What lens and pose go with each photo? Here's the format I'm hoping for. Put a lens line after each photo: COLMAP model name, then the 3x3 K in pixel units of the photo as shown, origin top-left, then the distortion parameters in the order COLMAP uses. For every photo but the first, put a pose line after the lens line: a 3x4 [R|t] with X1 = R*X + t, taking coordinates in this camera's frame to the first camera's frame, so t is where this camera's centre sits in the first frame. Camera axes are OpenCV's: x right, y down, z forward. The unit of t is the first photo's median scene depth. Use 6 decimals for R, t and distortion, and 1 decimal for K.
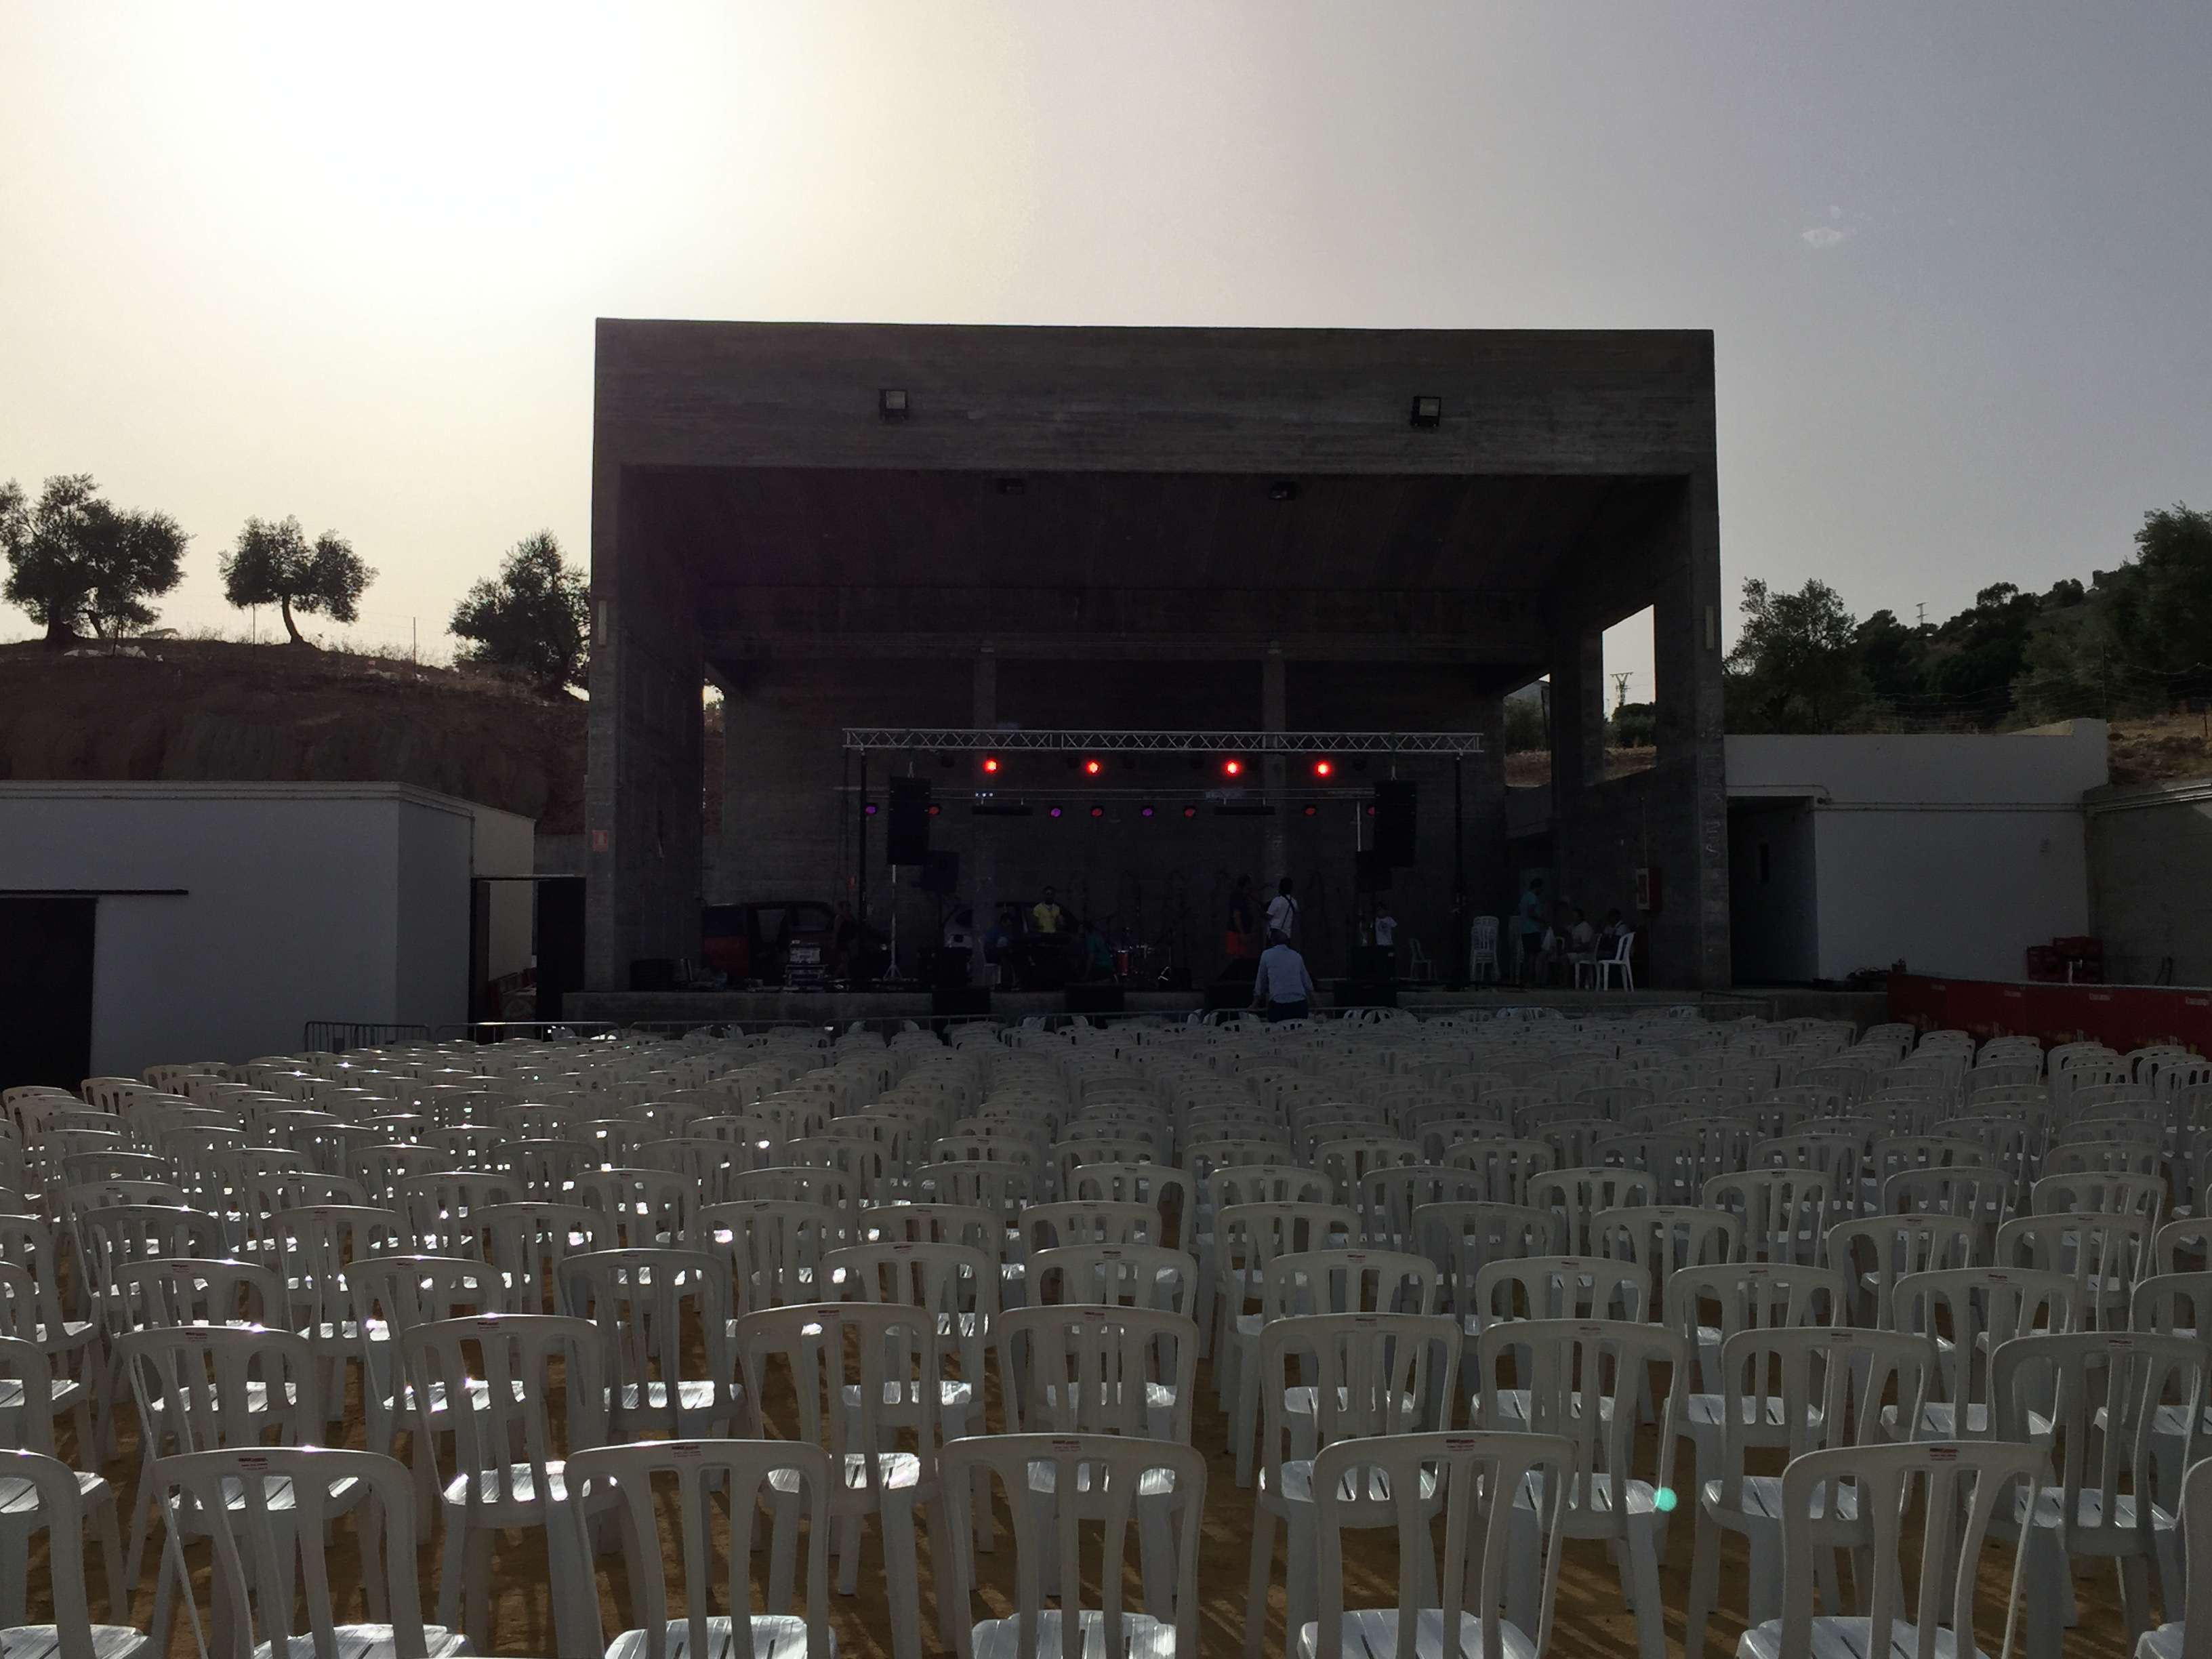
lens RADIAL K [[2230.4, 0, 1098.3], [0, 2230.4, 820.6], [0, 0, 1]] dist [0.064549, 0.000000]
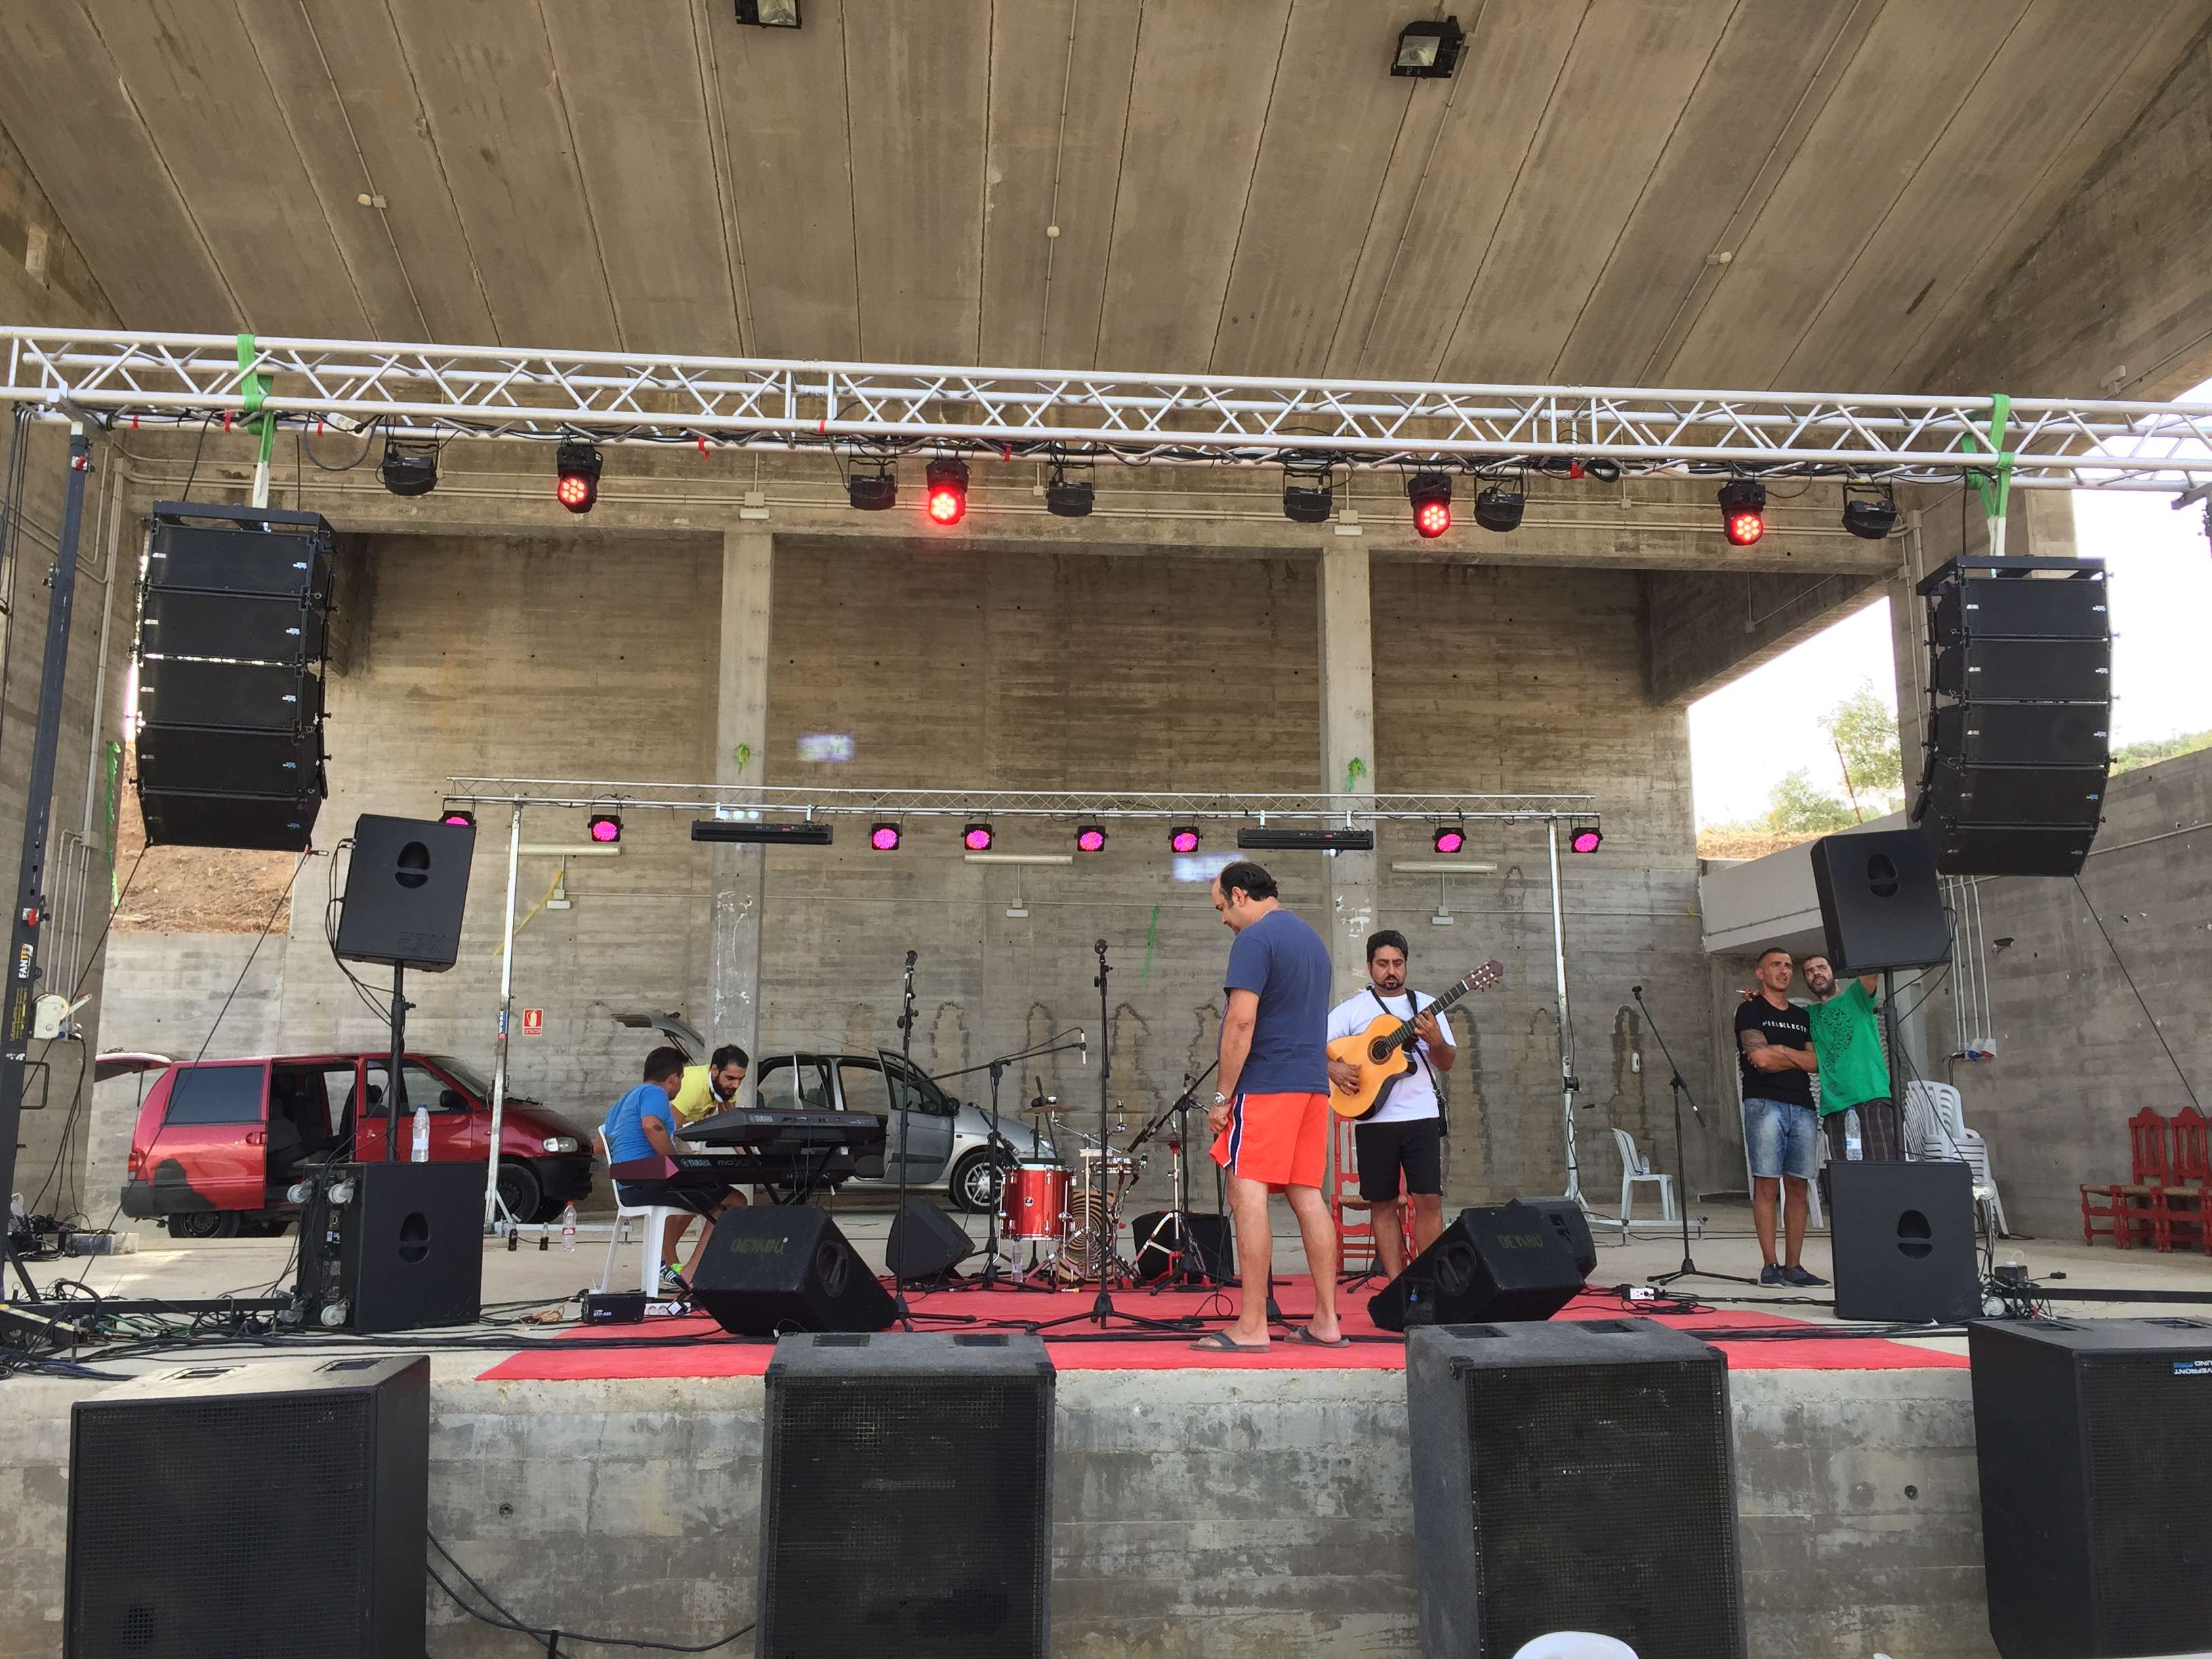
lens RADIAL K [[1891.5, 0, 1091.3], [0, 1891.5, 785.5], [0, 0, 1]] dist [0.074165, -0.094705]
pose [[0.998922, 0.009688, 0.045389, 0.006326], [-0.004025, 0.992369, -0.123237, 0.044279], [-0.046237, 0.122922, 0.991339, 0.854423]]
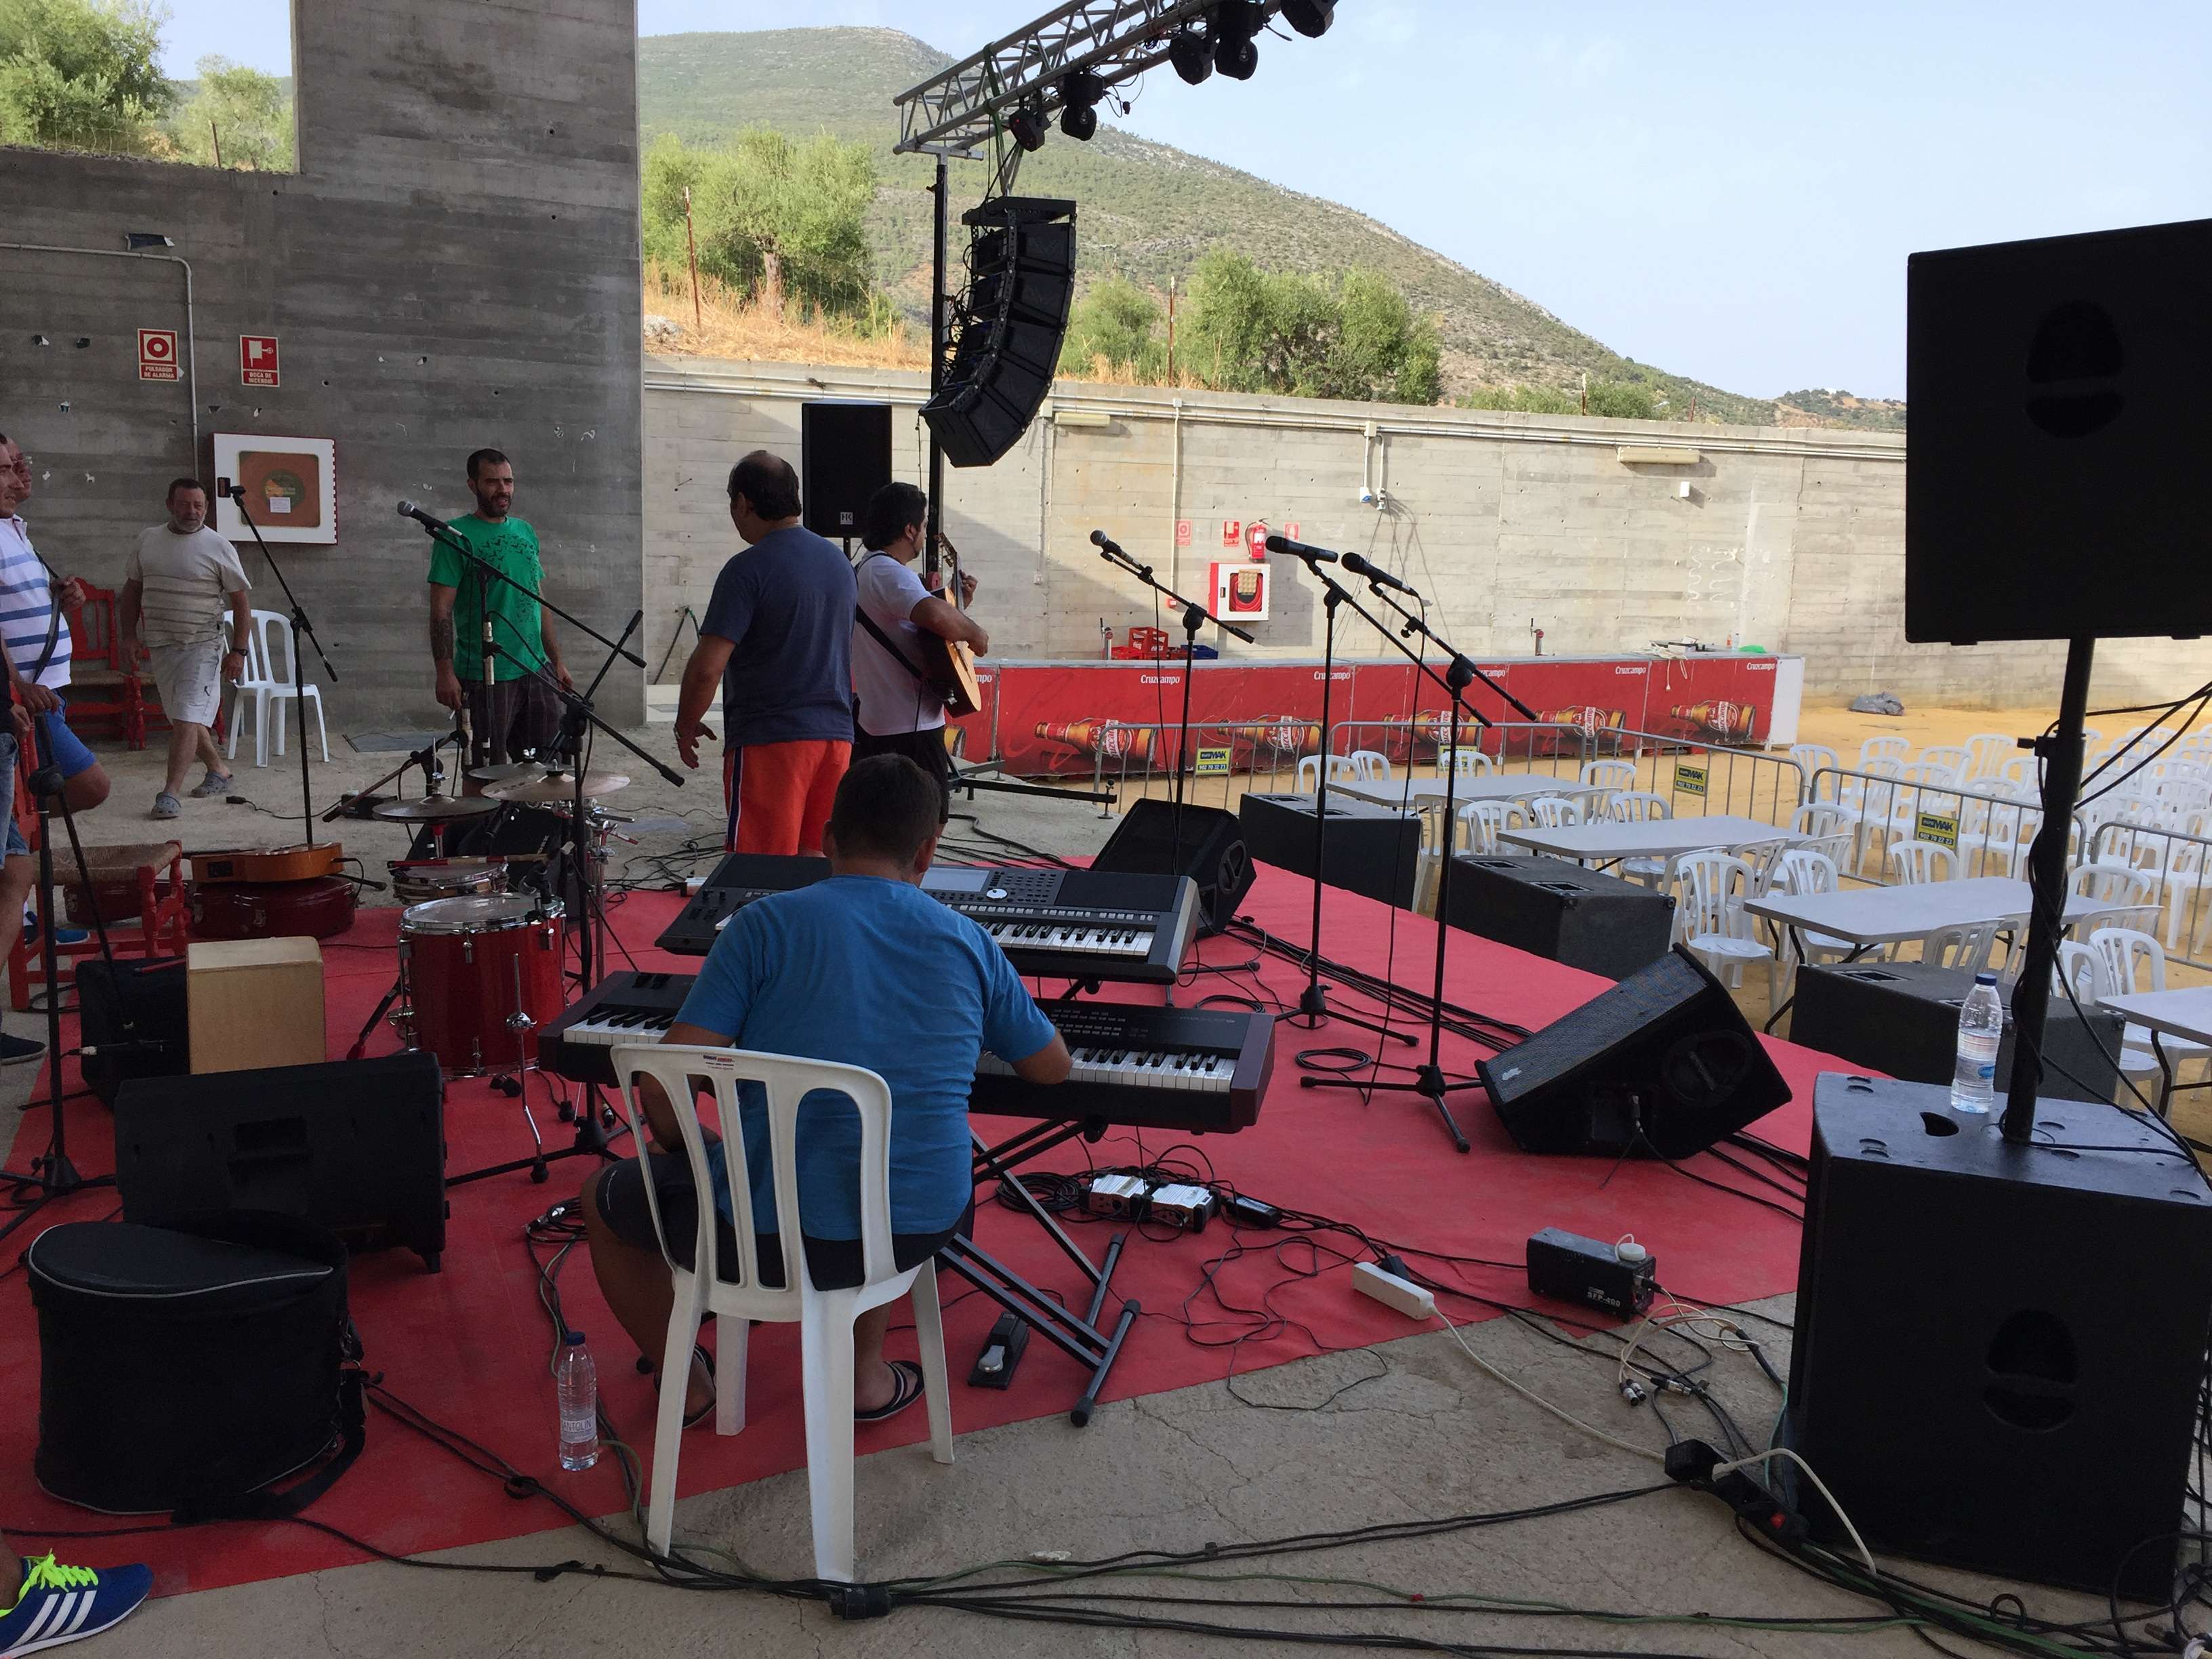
lens RADIAL K [[1891.5, 0, 1092.1], [0, 1891.5, 783.0], [0, 0, 1]] dist [0.074165, -0.094705]
pose [[-0.404016, -0.141789, 0.903696, -0.152200], [-0.084050, 0.989489, 0.117674, 0.036528], [-0.910883, -0.028413, -0.411686, 1.226345]]
